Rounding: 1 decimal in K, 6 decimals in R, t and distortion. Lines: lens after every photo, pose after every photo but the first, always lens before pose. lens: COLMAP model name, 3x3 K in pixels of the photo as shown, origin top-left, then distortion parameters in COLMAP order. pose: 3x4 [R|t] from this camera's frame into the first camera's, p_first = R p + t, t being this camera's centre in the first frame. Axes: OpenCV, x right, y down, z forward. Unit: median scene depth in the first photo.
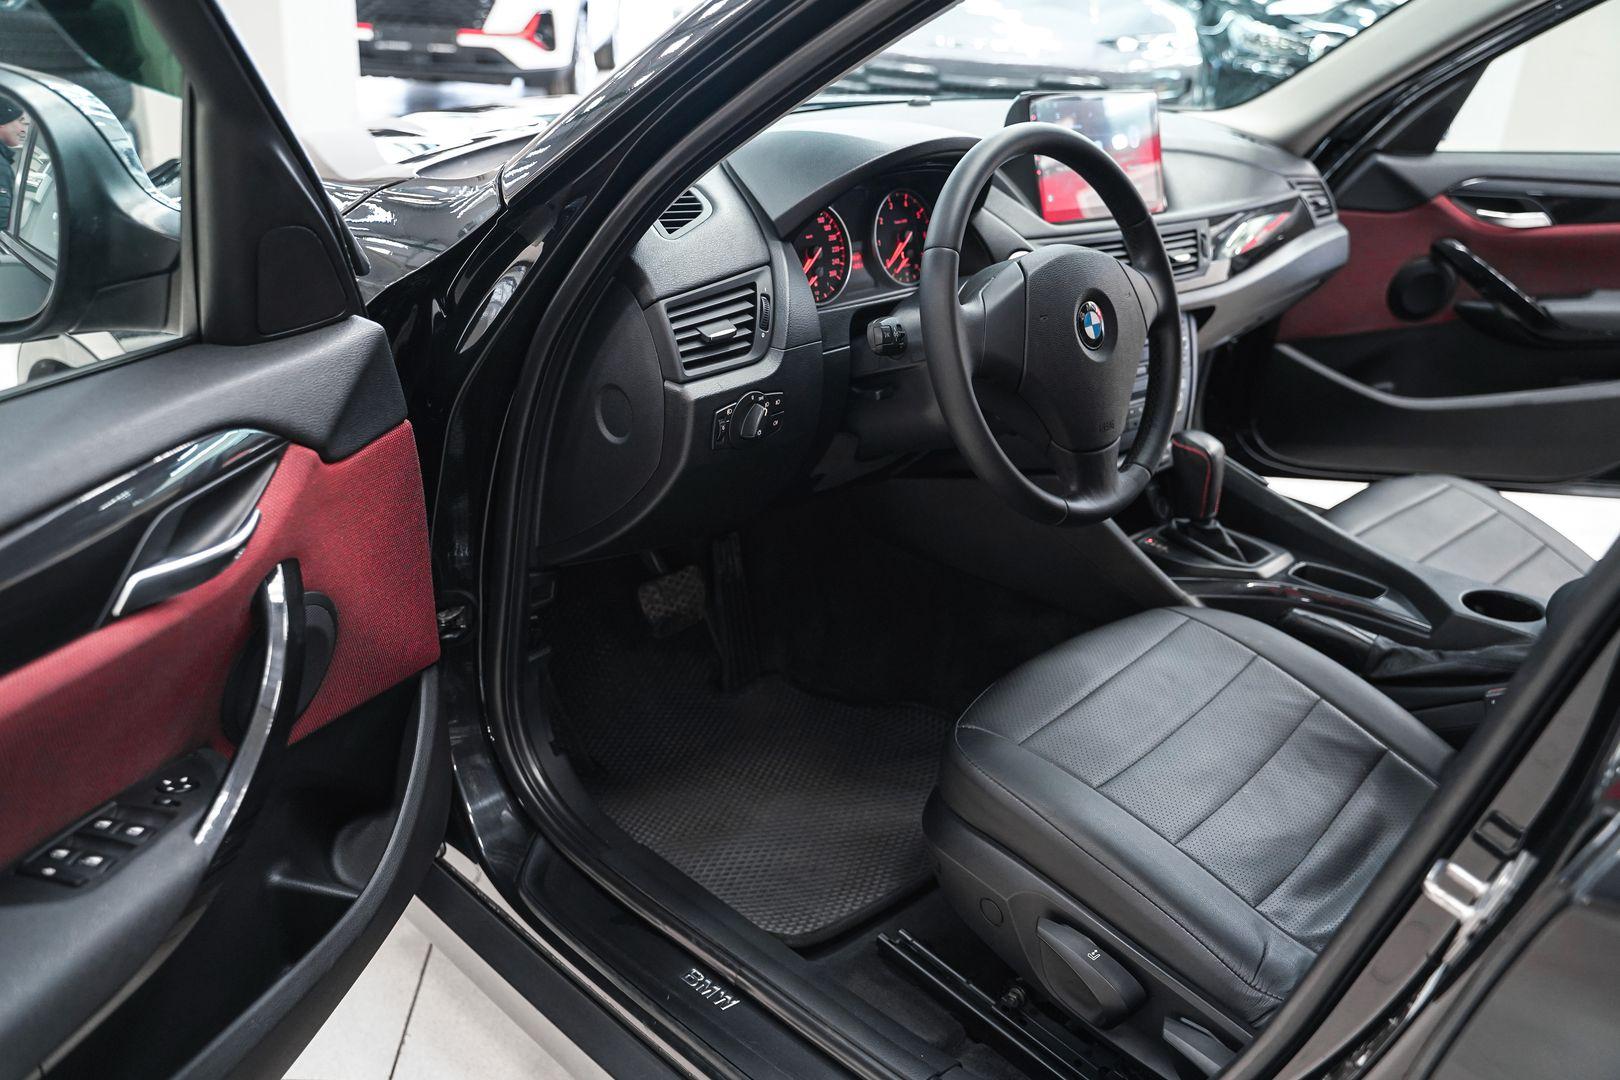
lens RADIAL K [[1323.6, 0, 817.8], [0, 1323.6, 537.8], [0, 0, 1]] dist [-0.114984, 0.091244]
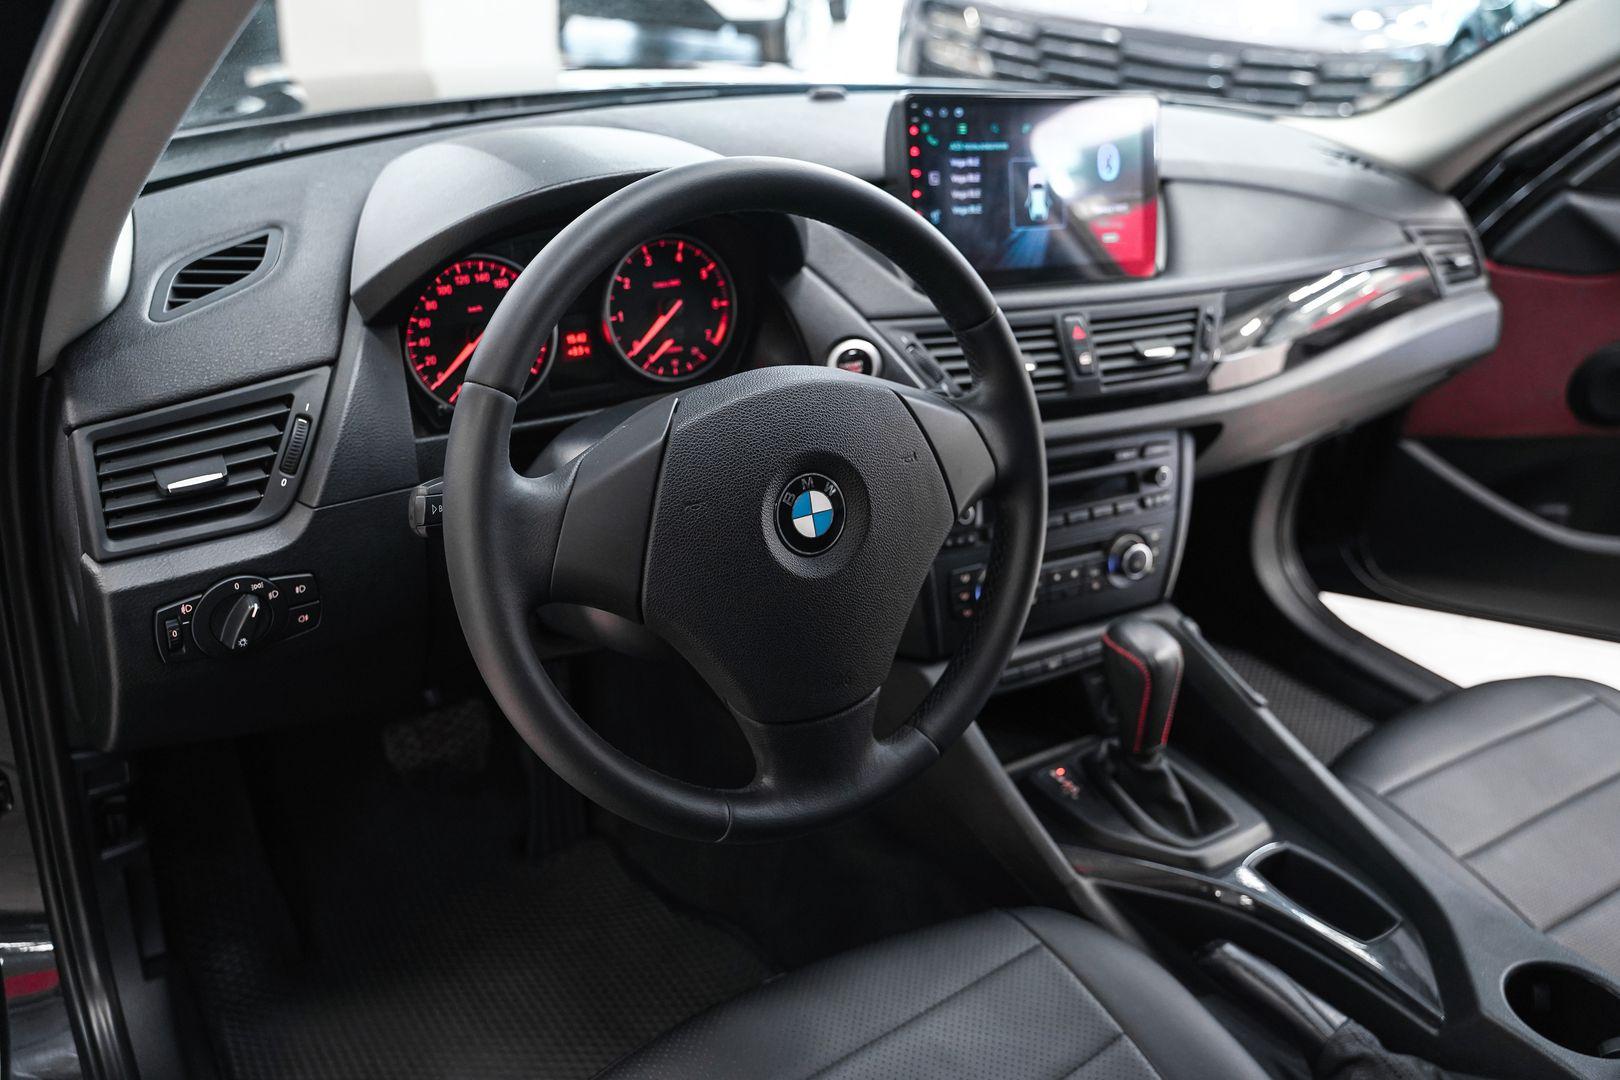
lens RADIAL K [[1323.6, 0, 805.5], [0, 1323.6, 544.1], [0, 0, 1]] dist [-0.114984, 0.091244]
pose [[0.977664, 0.107748, -0.180453, 0.220272], [-0.101233, 0.993846, 0.044957, -0.122750], [0.184187, -0.025685, 0.982556, 0.299153]]
